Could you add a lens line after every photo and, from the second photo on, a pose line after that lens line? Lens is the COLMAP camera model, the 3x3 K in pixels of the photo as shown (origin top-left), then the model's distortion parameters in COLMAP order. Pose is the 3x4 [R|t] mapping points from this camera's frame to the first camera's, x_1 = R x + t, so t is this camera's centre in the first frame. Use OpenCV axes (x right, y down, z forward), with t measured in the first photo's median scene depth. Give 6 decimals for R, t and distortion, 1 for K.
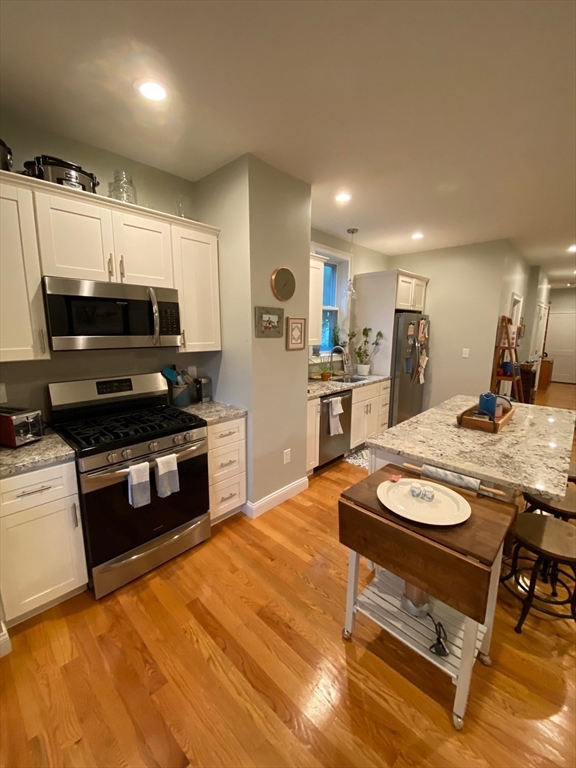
lens RADIAL K [[311.4, 0, 289.4], [0, 311.4, 381.8], [0, 0, 1]] dist [0.050555, -0.036410]
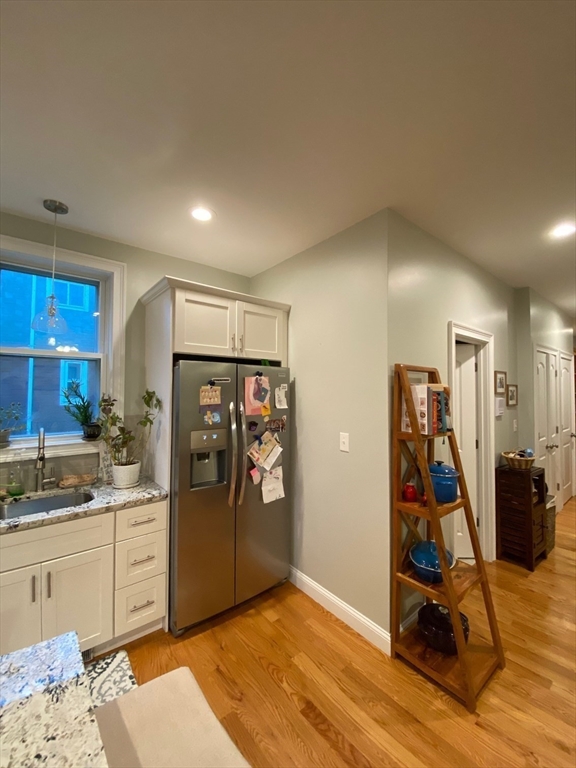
lens RADIAL K [[278.7, 0, 288.0], [0, 278.7, 384.0], [0, 0, 1]] dist [0.016898, -0.023115]
pose [[0.986791, -0.012429, -0.161523, 0.922790], [-0.018600, 0.981767, -0.189177, -0.162786], [0.160929, 0.189682, 0.968567, 0.953665]]
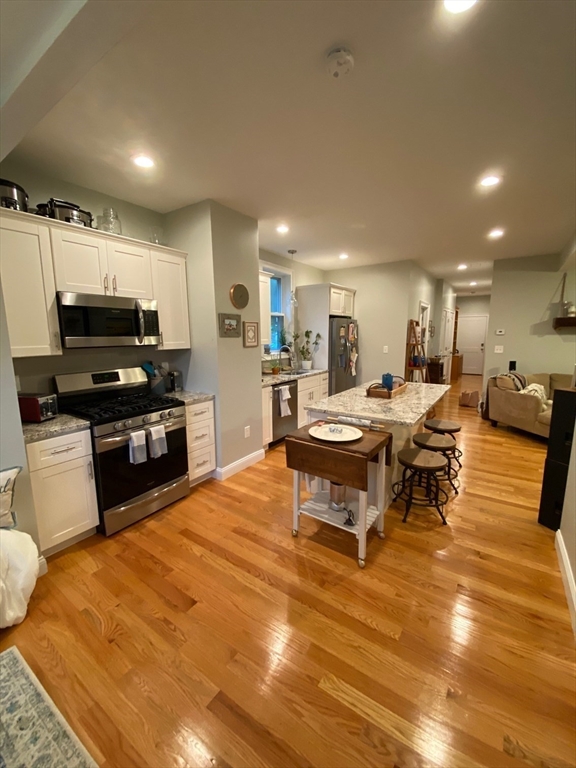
lens RADIAL K [[311.4, 0, 289.4], [0, 311.4, 381.8], [0, 0, 1]] dist [0.050555, -0.036410]
pose [[0.987441, -0.038209, 0.153297, -0.026823], [0.040668, 0.999089, -0.012939, 0.065588], [-0.152663, 0.019011, 0.988095, -0.295163]]
